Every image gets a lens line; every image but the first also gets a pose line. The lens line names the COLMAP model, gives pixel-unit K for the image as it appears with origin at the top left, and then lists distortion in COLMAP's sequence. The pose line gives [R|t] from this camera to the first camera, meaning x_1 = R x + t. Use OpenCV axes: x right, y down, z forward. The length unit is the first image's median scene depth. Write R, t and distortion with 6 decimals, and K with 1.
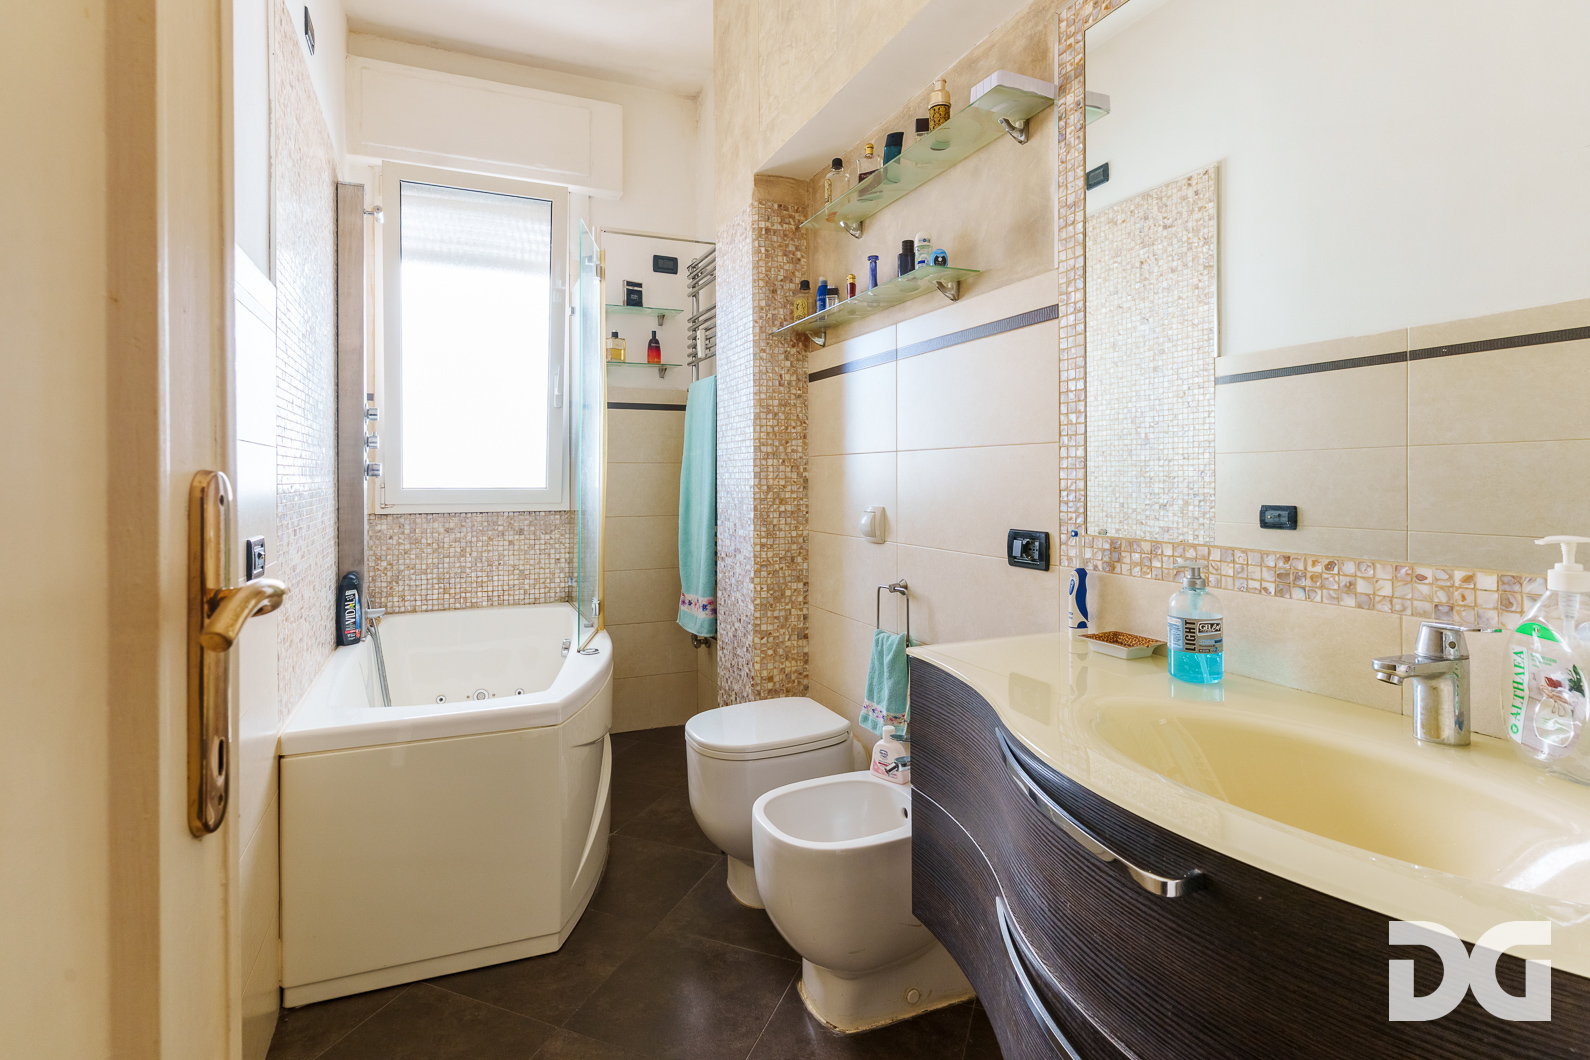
lens RADIAL K [[781.7, 0, 802.1], [0, 781.7, 493.6], [0, 0, 1]] dist [-0.000076, 0.000908]
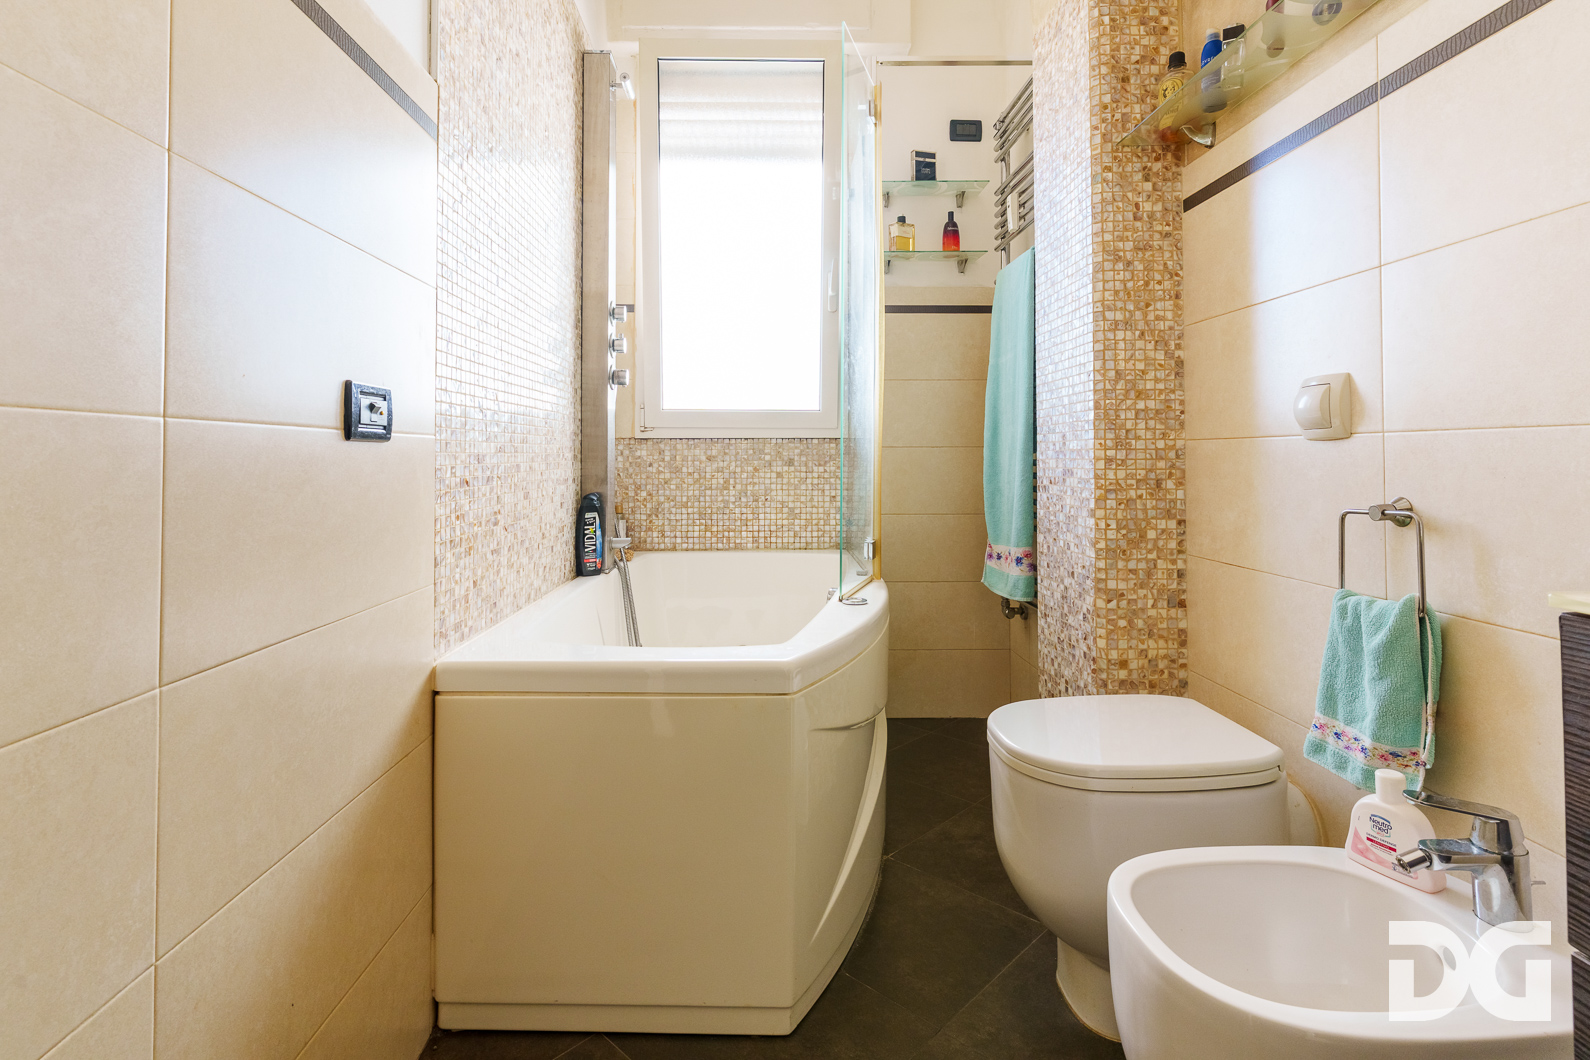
lens RADIAL K [[814.0, 0, 763.8], [0, 814.0, 461.5], [0, 0, 1]] dist [0.001325, 0.000669]
pose [[0.908867, -0.005751, -0.417047, -0.028118], [0.001296, 0.999939, -0.010964, 0.073038], [0.417085, 0.009424, 0.908819, 0.249001]]
